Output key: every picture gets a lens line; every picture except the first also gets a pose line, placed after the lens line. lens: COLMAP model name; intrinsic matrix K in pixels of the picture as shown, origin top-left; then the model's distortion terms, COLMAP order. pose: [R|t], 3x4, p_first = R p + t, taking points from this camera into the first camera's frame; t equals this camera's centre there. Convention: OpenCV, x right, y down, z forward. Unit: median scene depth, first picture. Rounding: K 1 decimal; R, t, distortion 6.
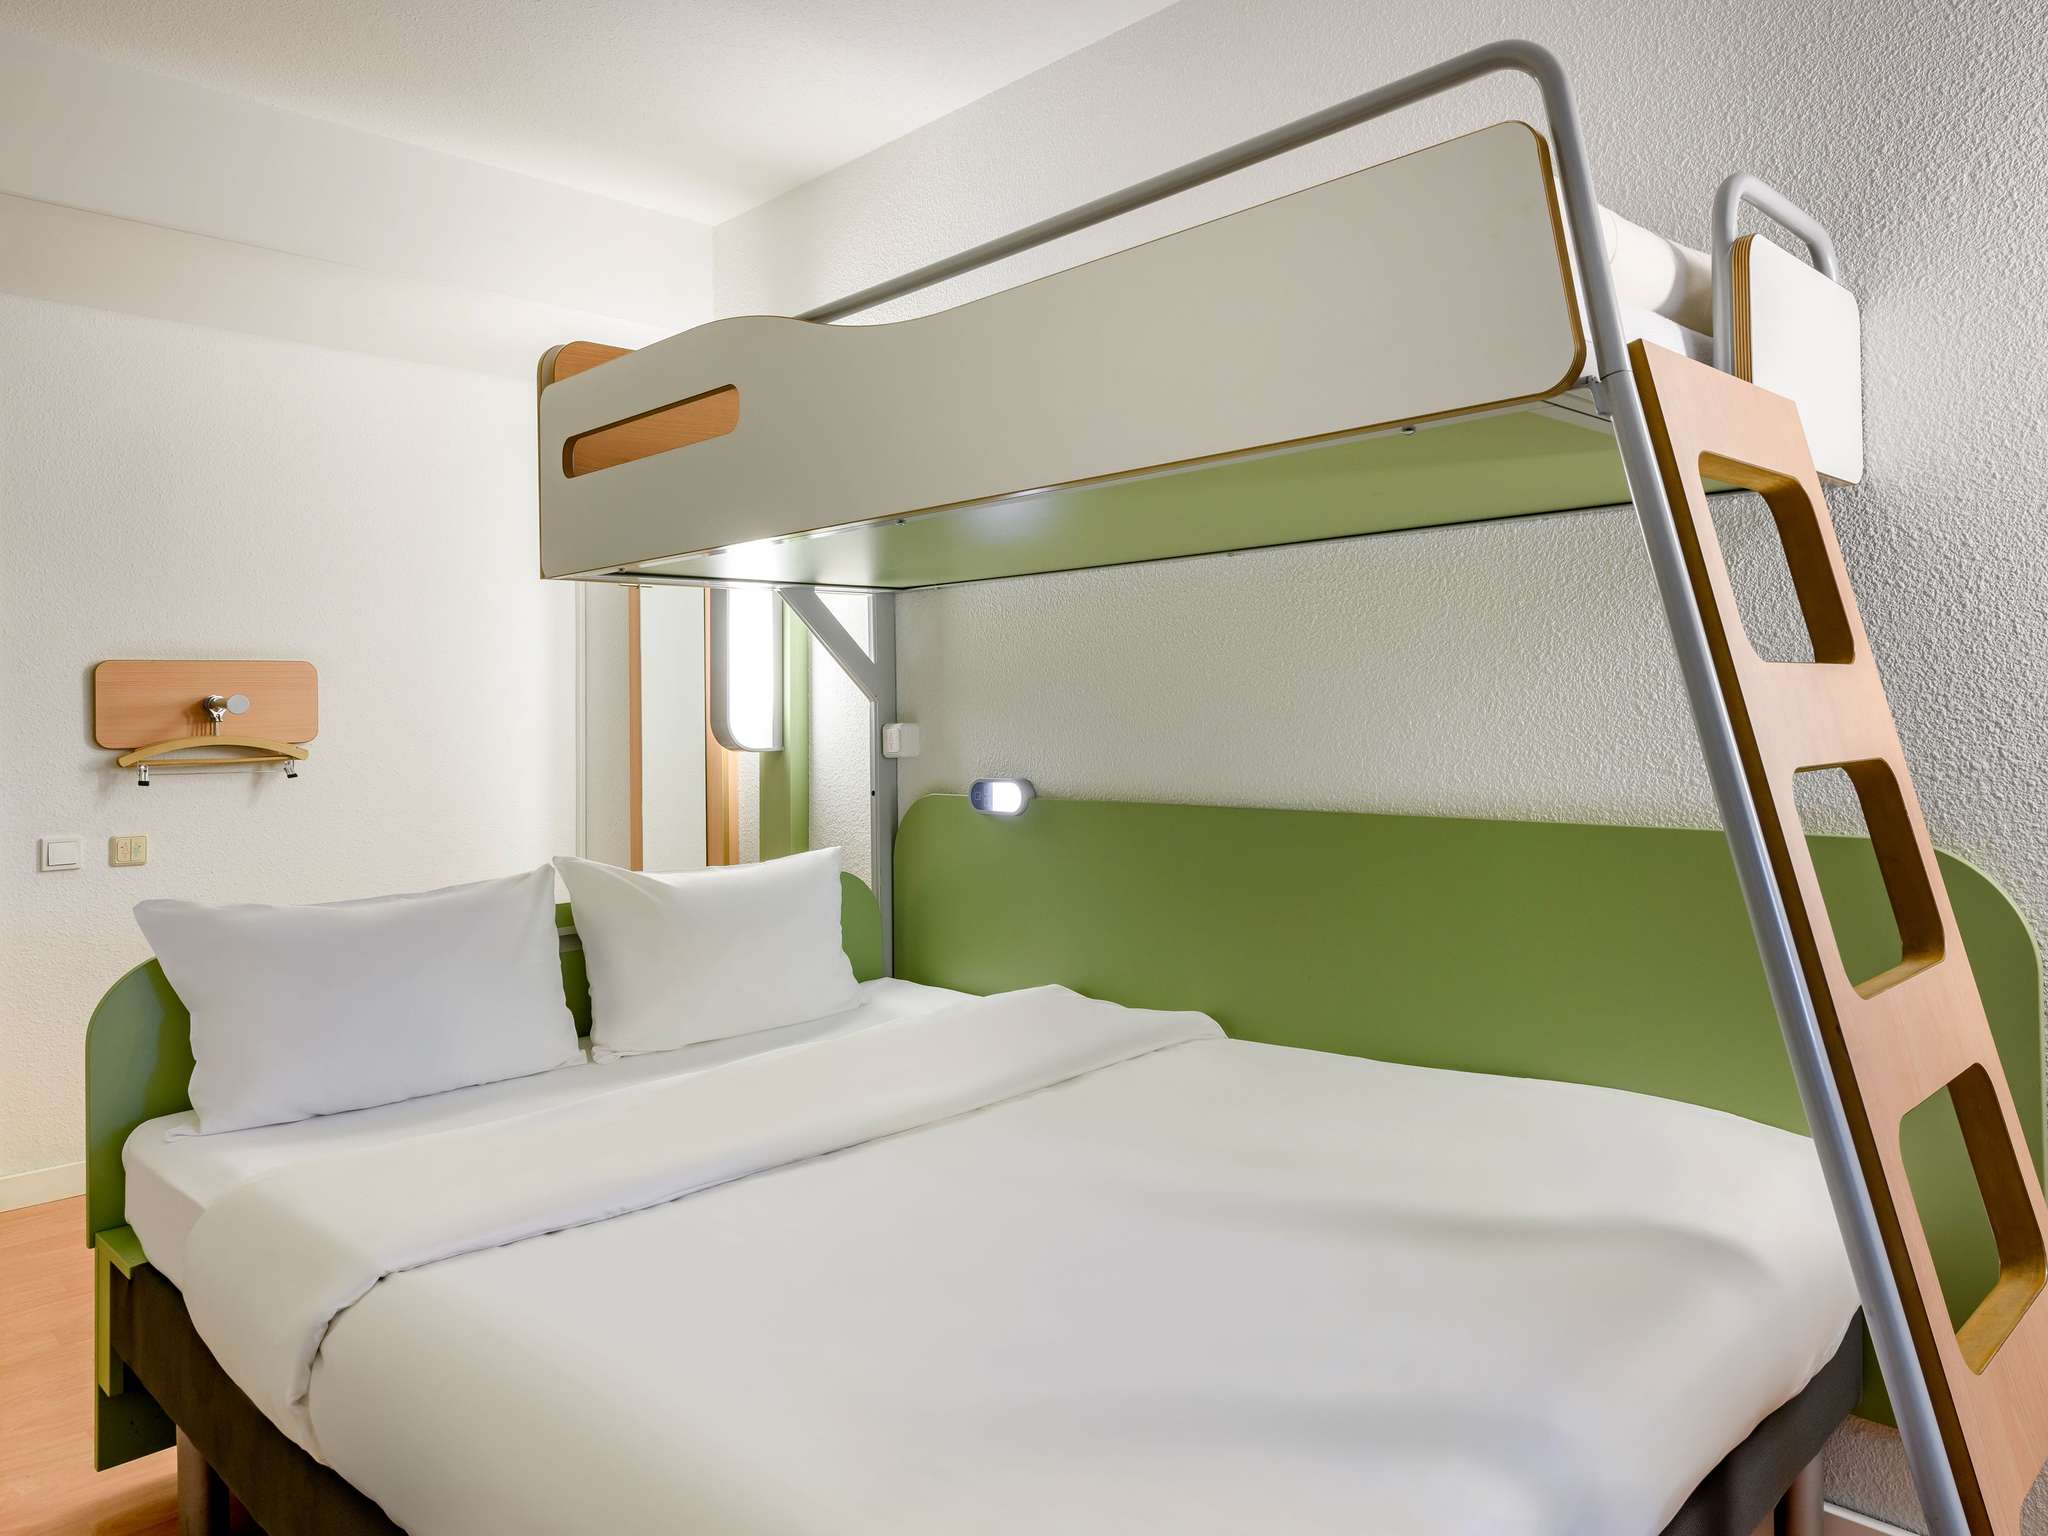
lens RADIAL K [[1327.8, 0, 1022.2], [0, 1327.8, 700.3], [0, 0, 1]] dist [0.021950, -0.018707]
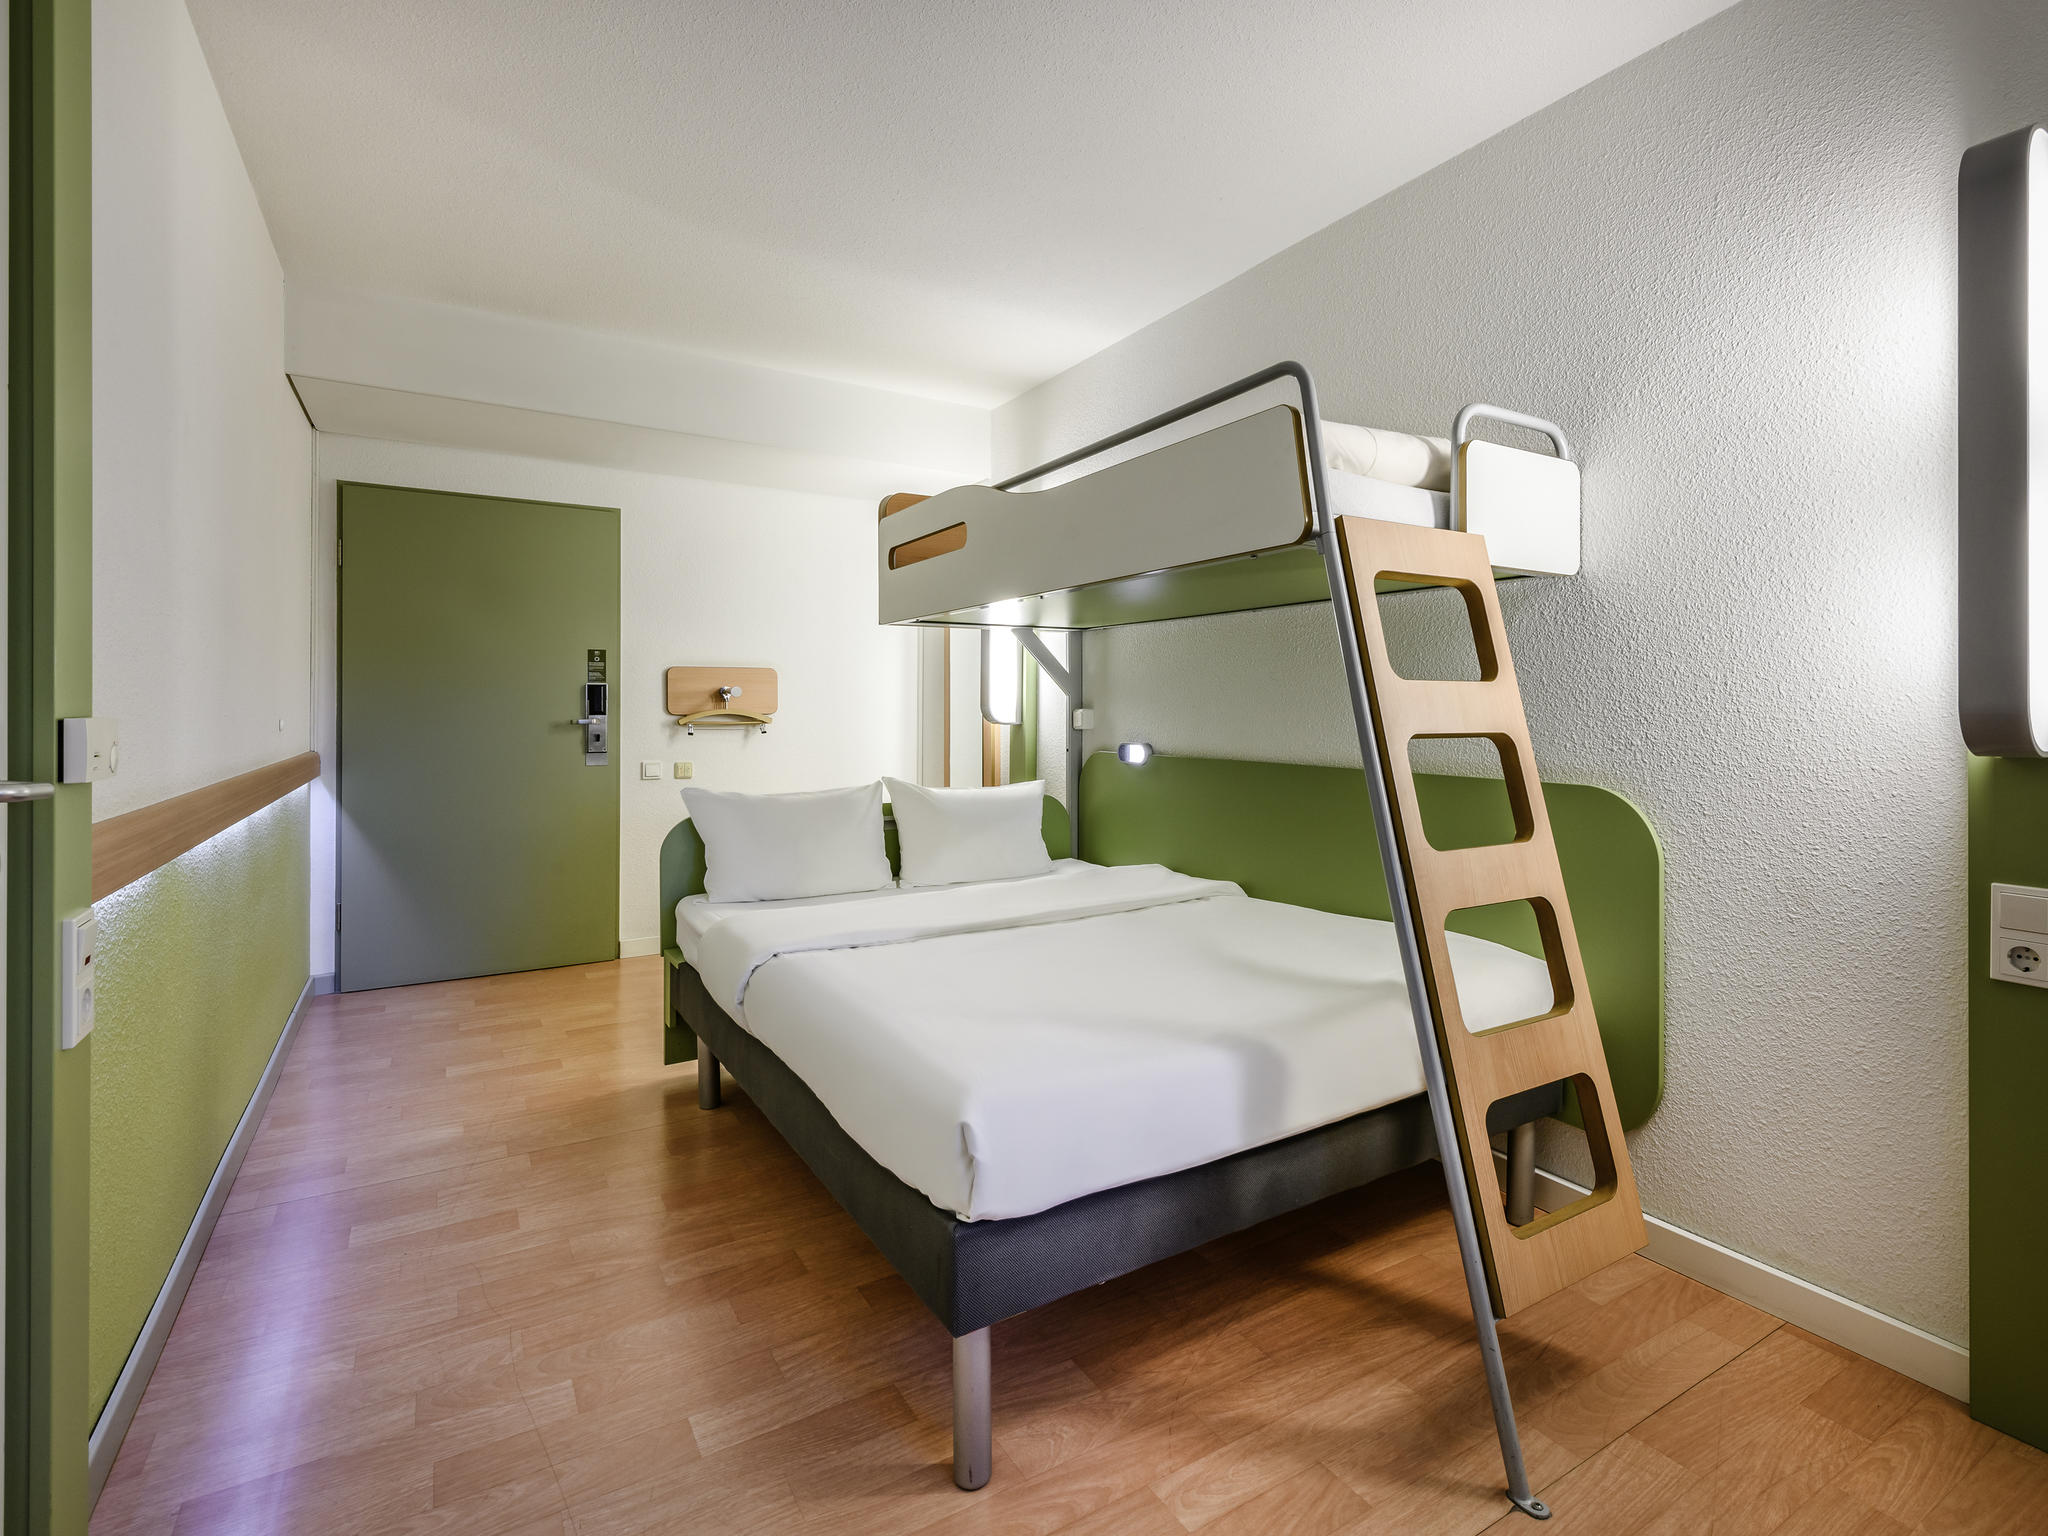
lens RADIAL K [[919.8, 0, 1026.1], [0, 919.8, 740.3], [0, 0, 1]] dist [0.000502, -0.000227]
pose [[0.971010, 0.029315, -0.237236, 0.131114], [-0.018390, 0.998671, 0.048136, 0.001929], [0.238332, -0.042378, 0.970259, -0.170428]]
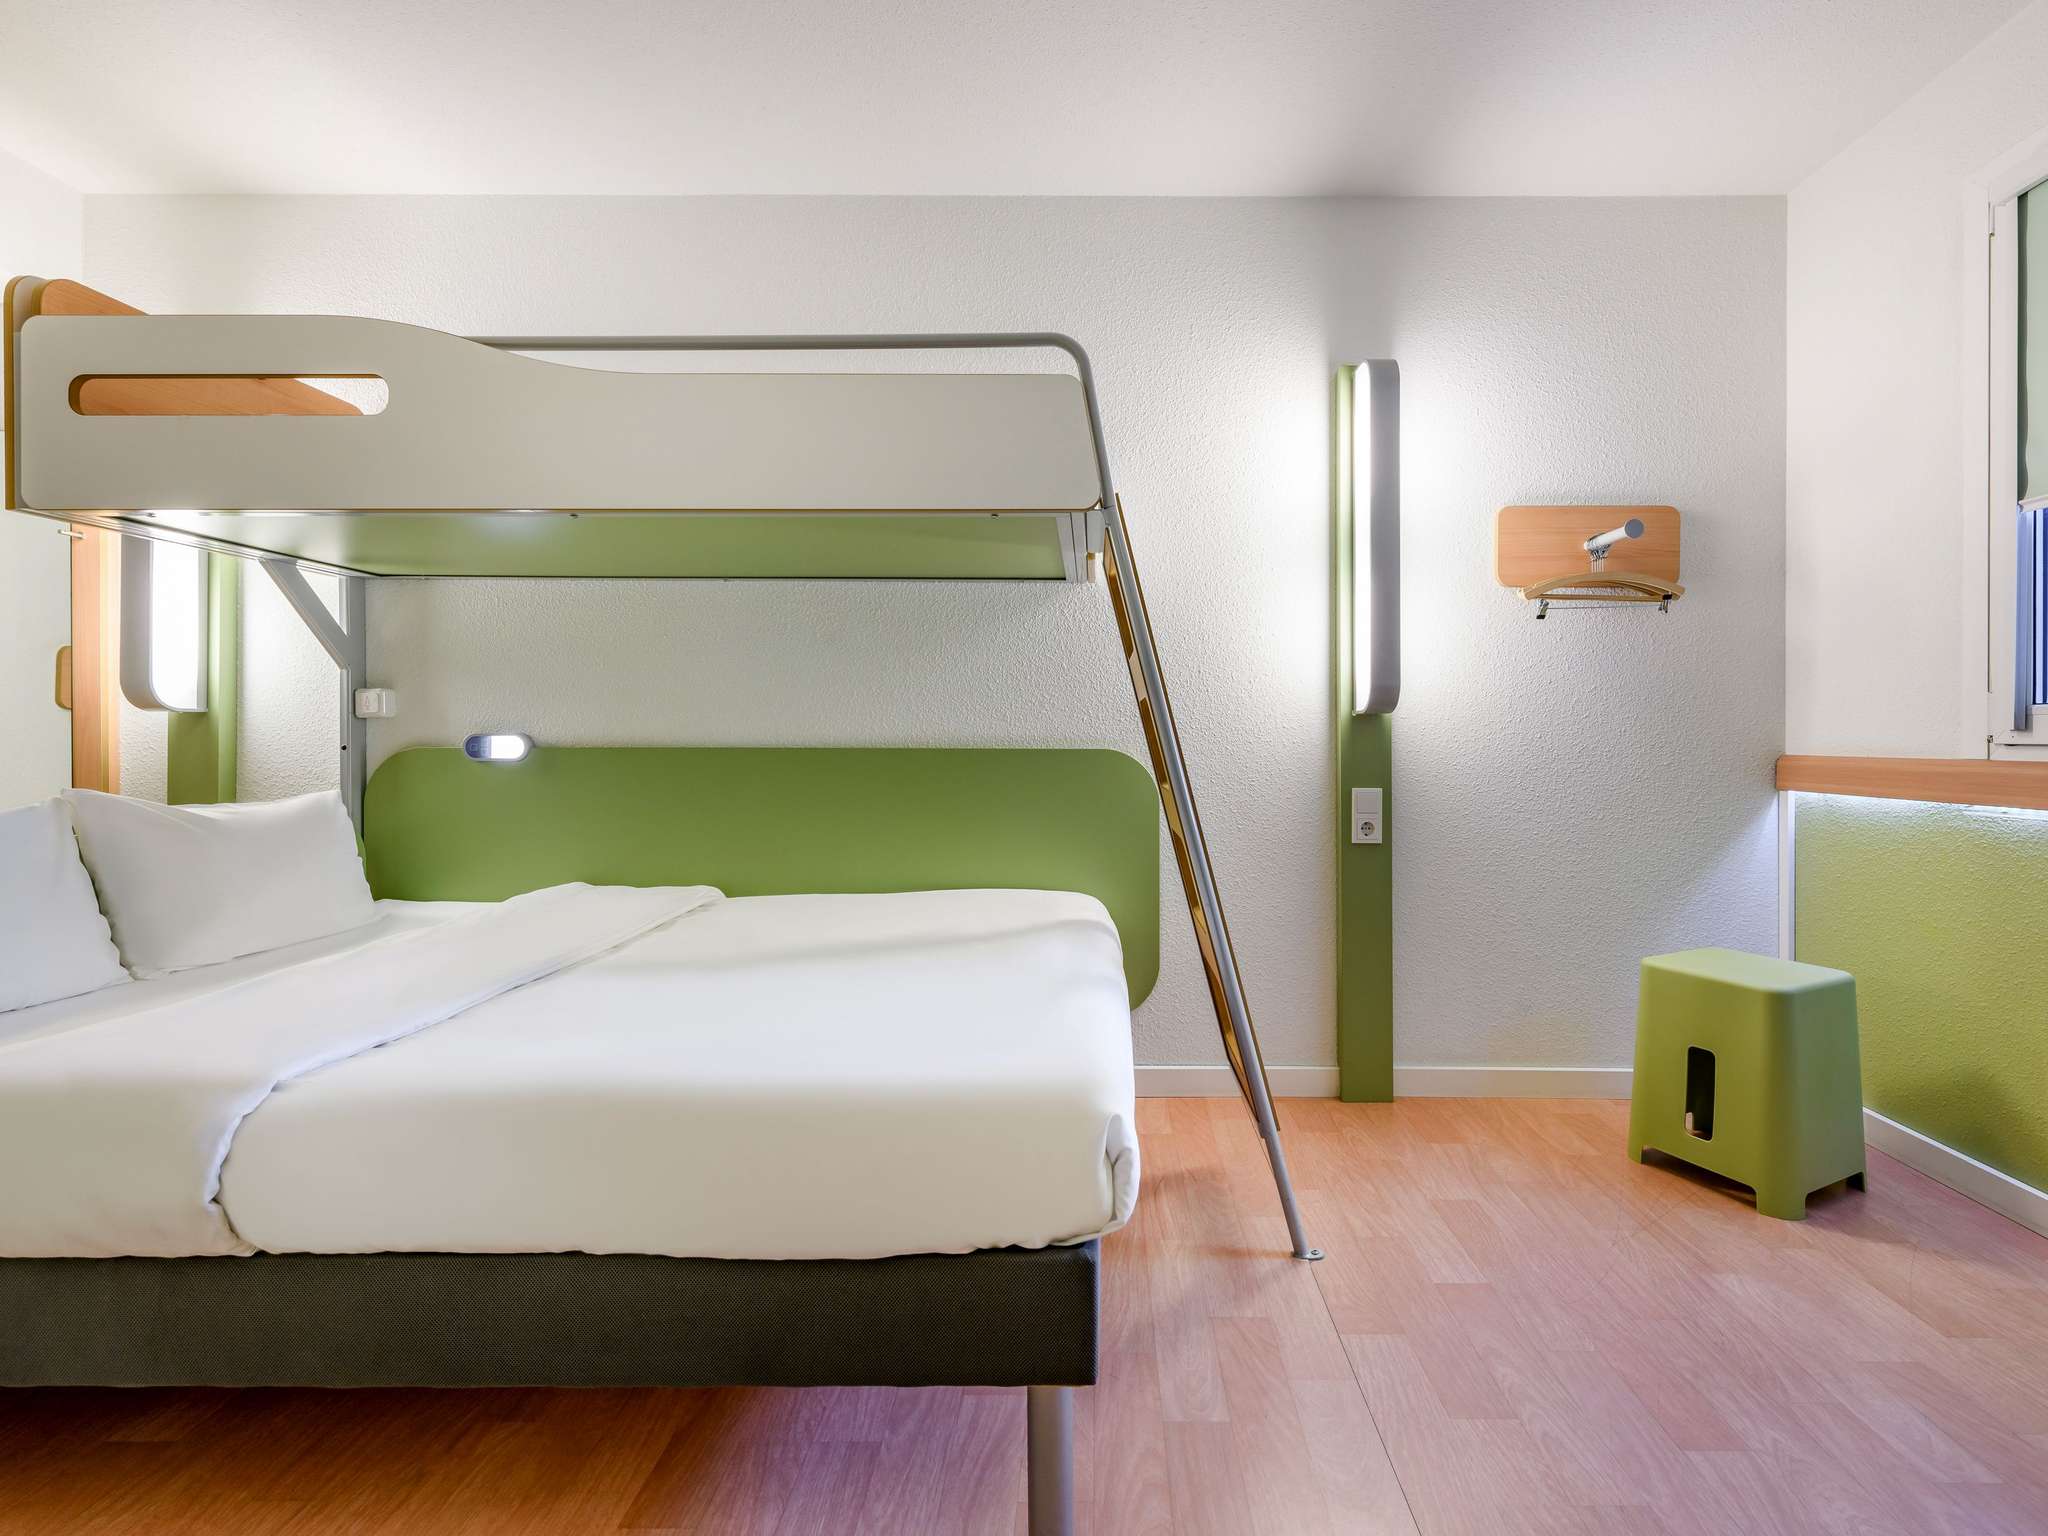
lens RADIAL K [[933.7, 0, 1024.0], [0, 933.7, 768.0], [0, 0, 1]] dist [-0.003028, -0.000700]
pose [[0.730867, 0.003041, 0.682513, -0.270092], [-0.029813, 0.999178, 0.027473, 0.054389], [-0.681869, -0.040427, 0.730357, -0.010814]]
